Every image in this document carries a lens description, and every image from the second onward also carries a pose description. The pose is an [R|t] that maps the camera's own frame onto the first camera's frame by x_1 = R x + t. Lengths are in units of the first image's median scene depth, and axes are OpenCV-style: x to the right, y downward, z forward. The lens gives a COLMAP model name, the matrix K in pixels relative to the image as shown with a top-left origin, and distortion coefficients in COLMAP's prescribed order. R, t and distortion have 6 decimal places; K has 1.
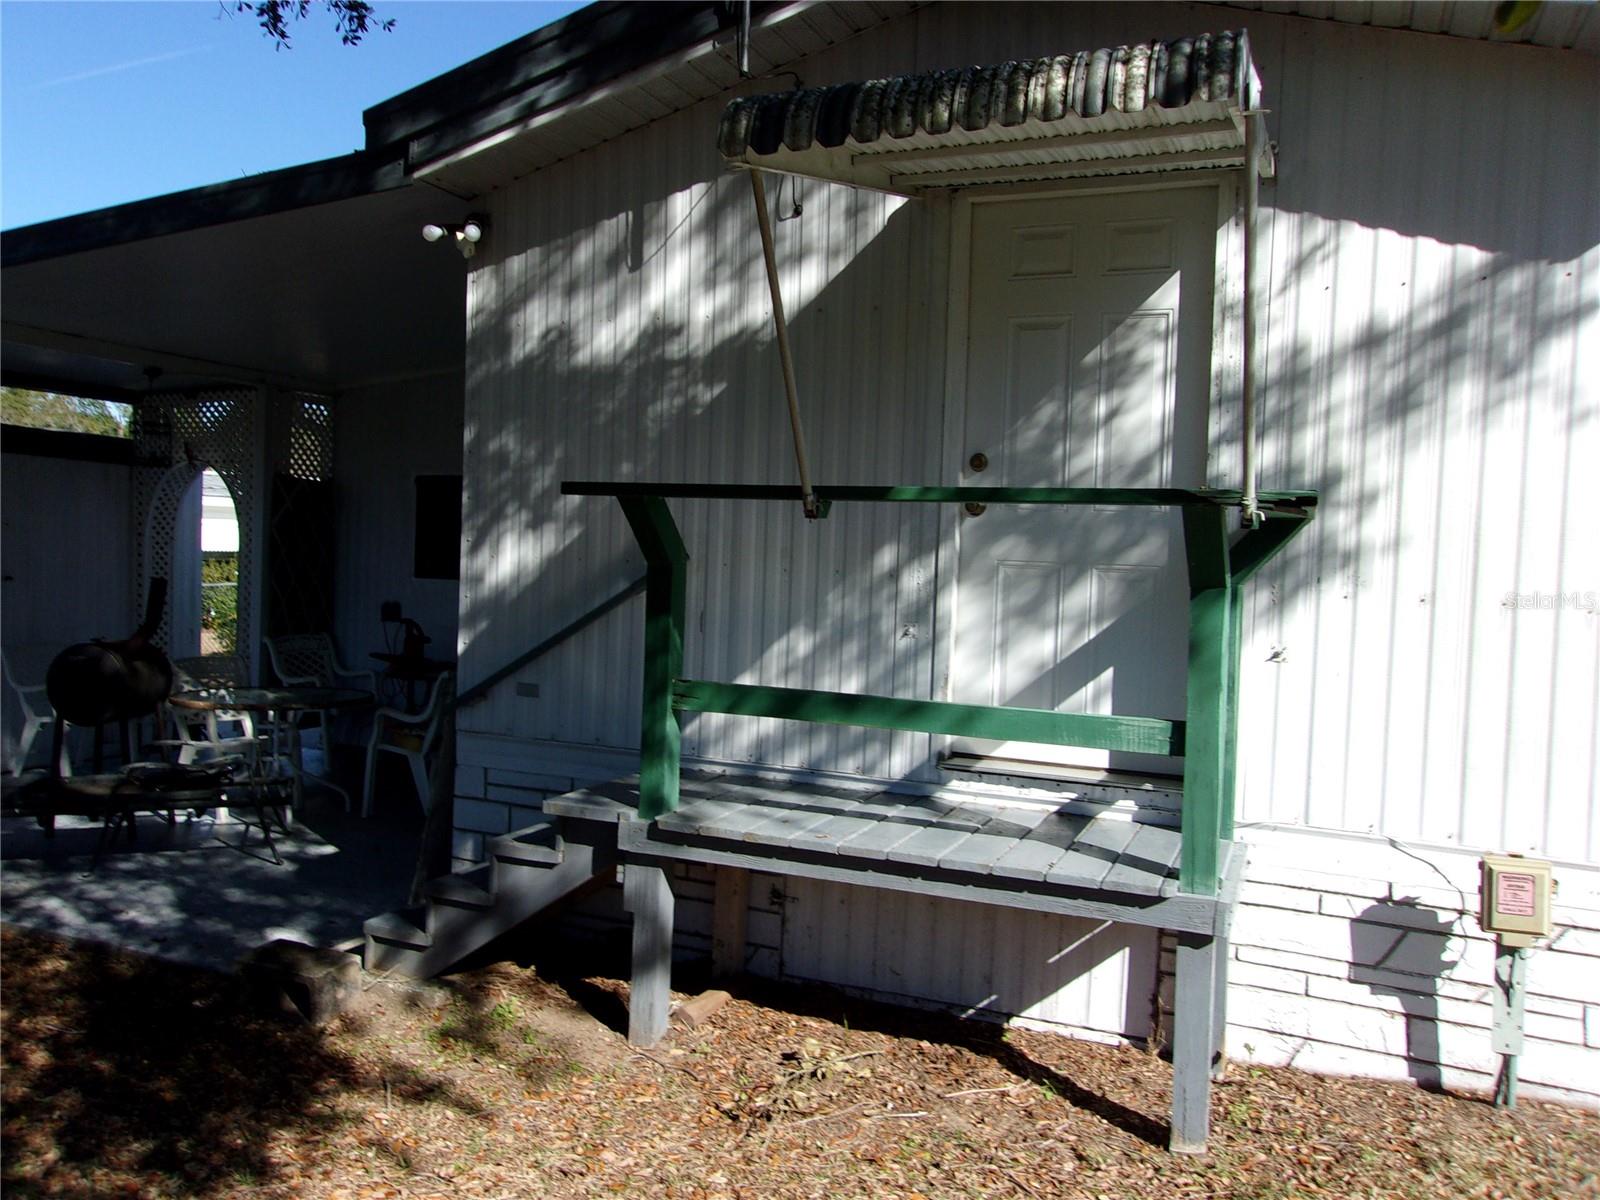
lens RADIAL K [[1279.9, 0, 803.0], [0, 1279.9, 584.4], [0, 0, 1]] dist [-0.029570, 0.058320]
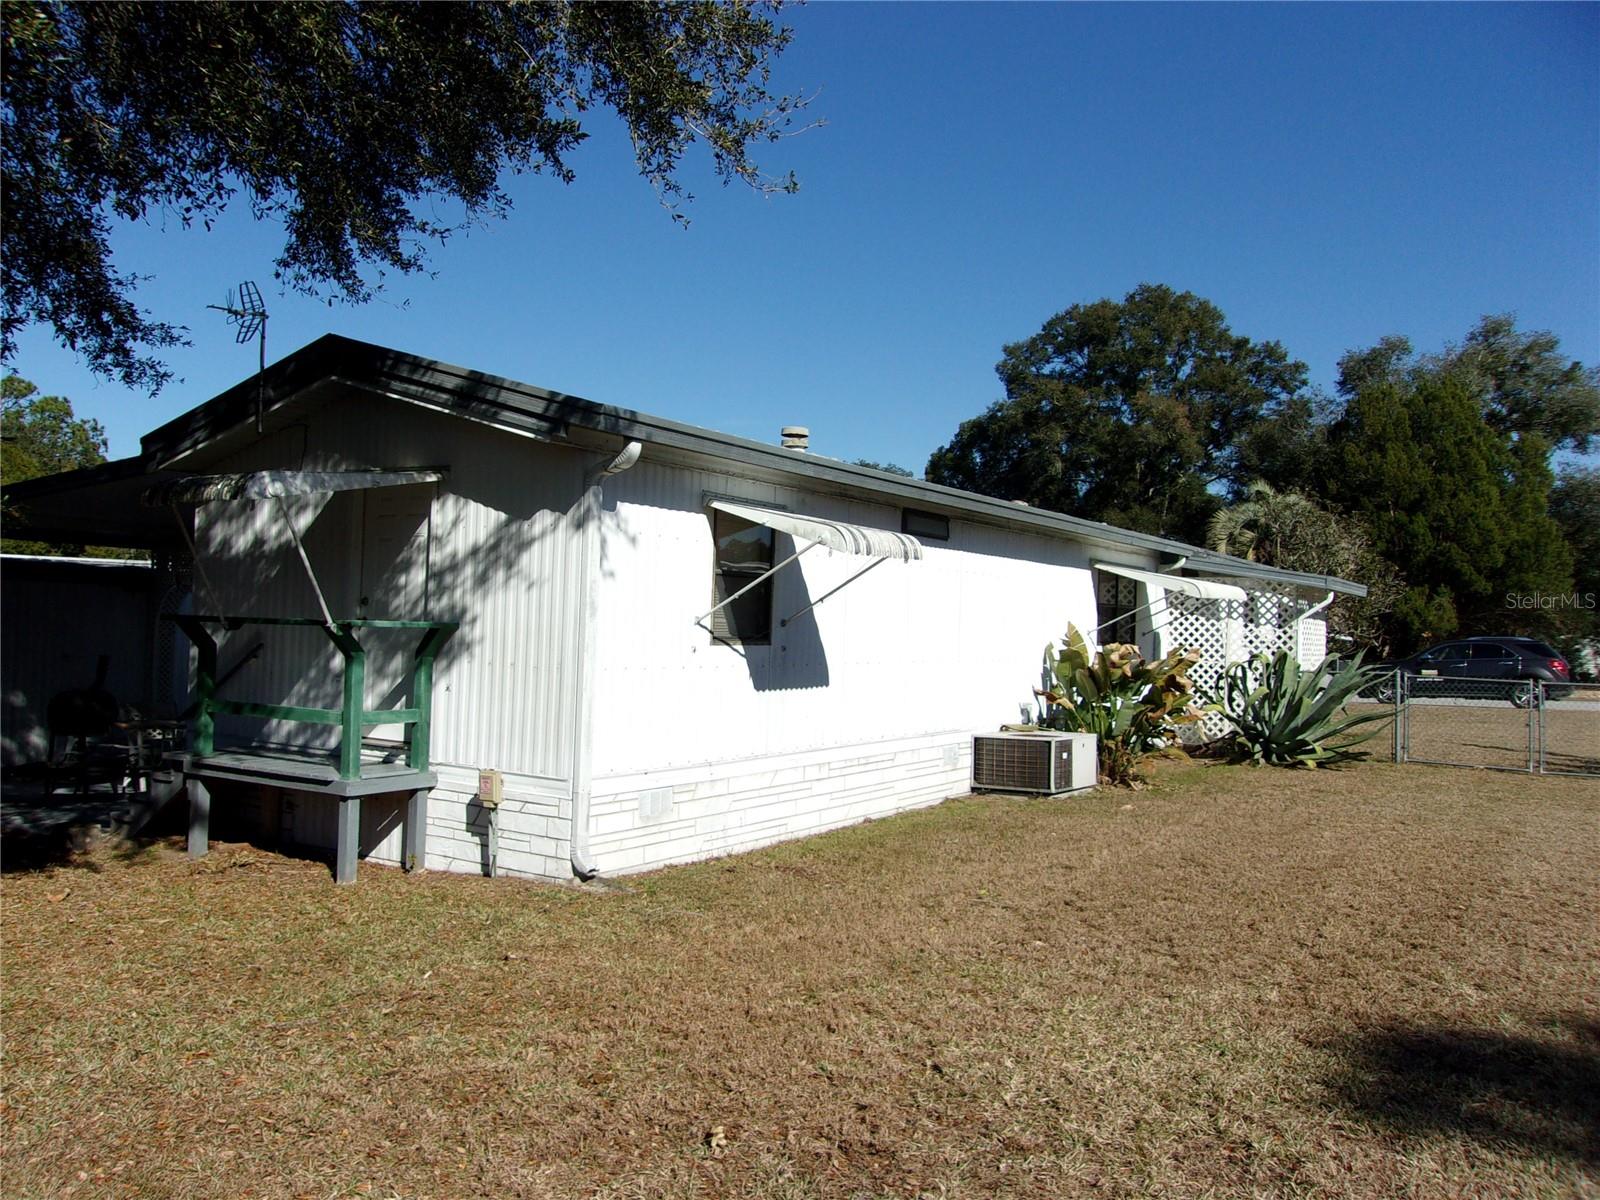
lens RADIAL K [[1279.9, 0, 799.6], [0, 1279.9, 601.2], [0, 0, 1]] dist [-0.029570, 0.058320]
pose [[0.987805, -0.012958, -0.155156, 1.261240], [0.004882, 0.998618, -0.052322, 0.020748], [0.155619, 0.050927, 0.986503, -1.079180]]
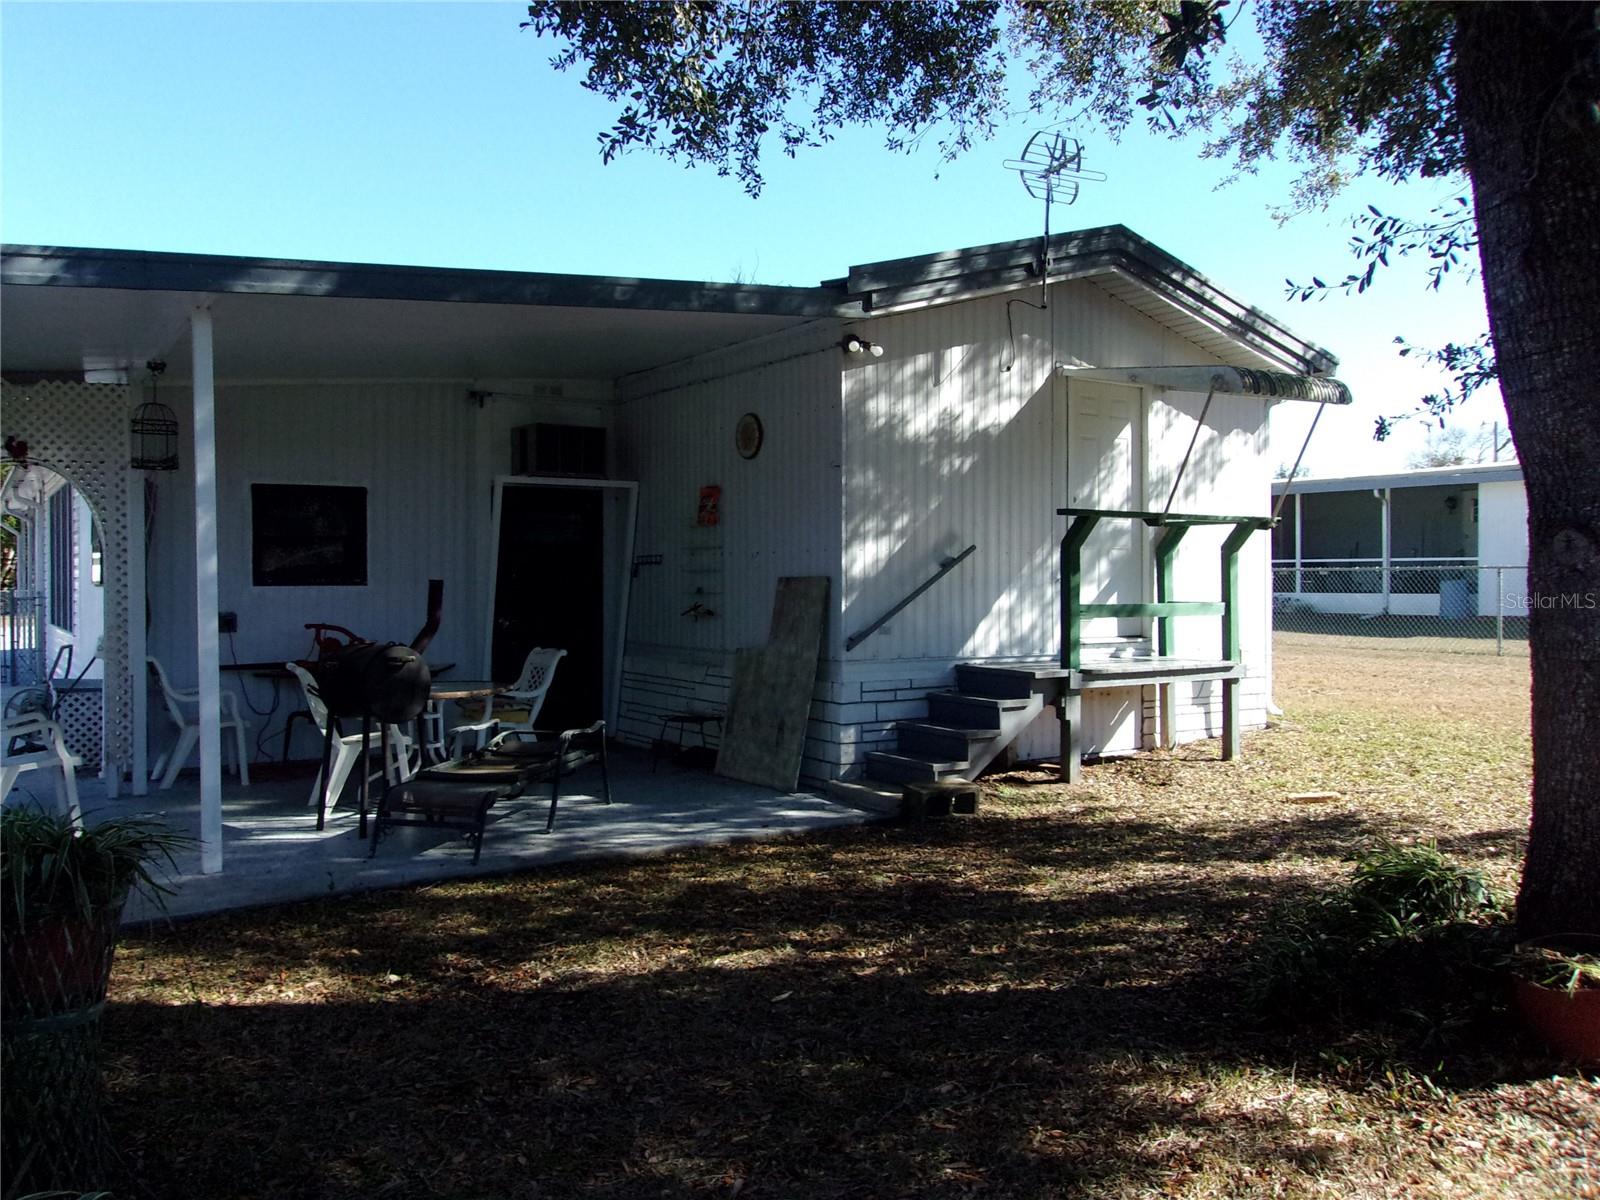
lens RADIAL K [[1279.9, 0, 797.9], [0, 1279.9, 601.1], [0, 0, 1]] dist [-0.029570, 0.058320]
pose [[0.532673, -0.057041, 0.844397, -1.999849], [0.040404, 0.998302, 0.041950, -0.038361], [-0.845356, 0.011772, 0.534073, 0.262487]]
